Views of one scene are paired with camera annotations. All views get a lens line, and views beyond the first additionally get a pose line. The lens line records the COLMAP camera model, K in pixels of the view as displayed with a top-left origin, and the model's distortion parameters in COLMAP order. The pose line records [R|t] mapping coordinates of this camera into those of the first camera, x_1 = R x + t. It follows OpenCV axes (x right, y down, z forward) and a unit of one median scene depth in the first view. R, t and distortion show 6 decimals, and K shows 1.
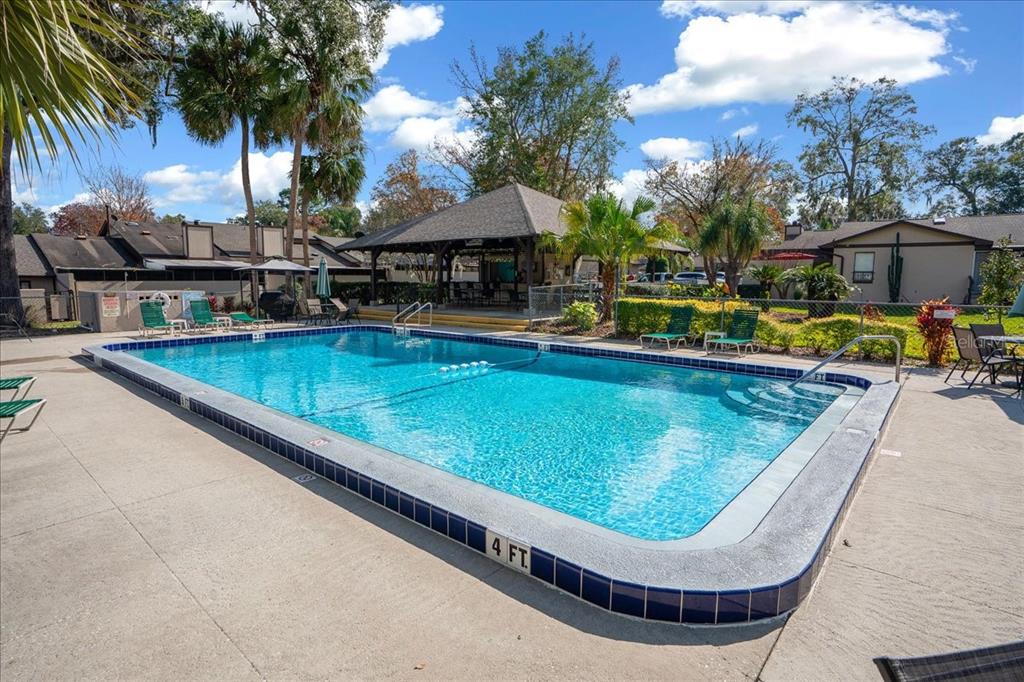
lens RADIAL K [[524.9, 0, 512.0], [0, 524.9, 341.0], [0, 0, 1]] dist [-0.017557, 0.000969]
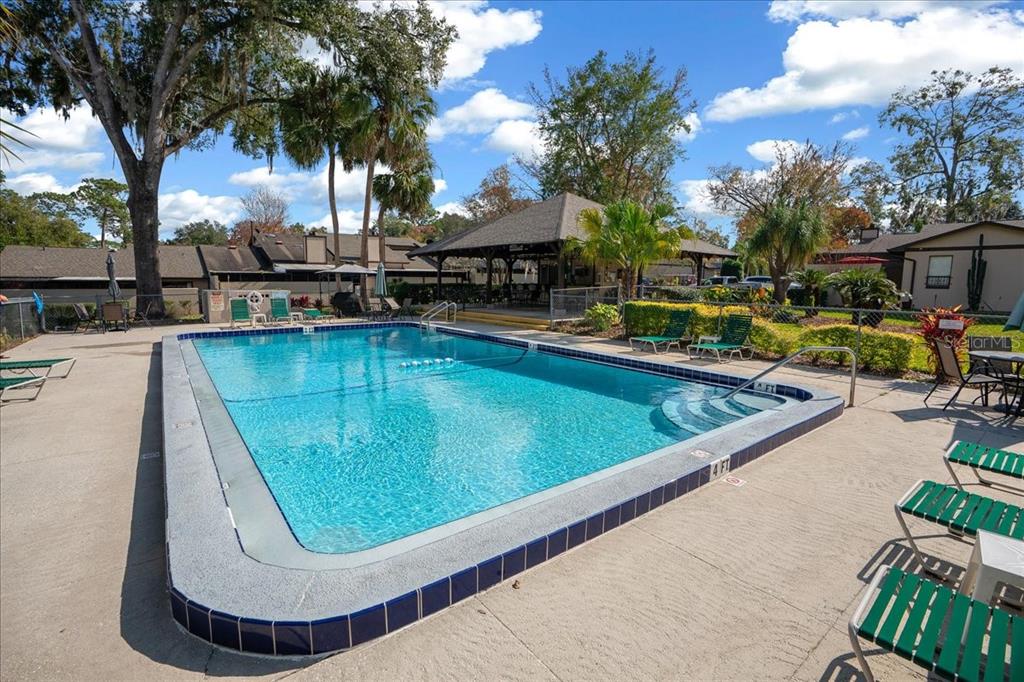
lens RADIAL K [[473.7, 0, 512.4], [0, 473.7, 343.4], [0, 0, 1]] dist [-0.047553, 0.017943]
pose [[0.979264, 0.030770, -0.200238, 0.113612], [-0.027956, 0.999467, 0.016869, -0.005036], [0.200651, -0.010921, 0.979602, 0.031334]]
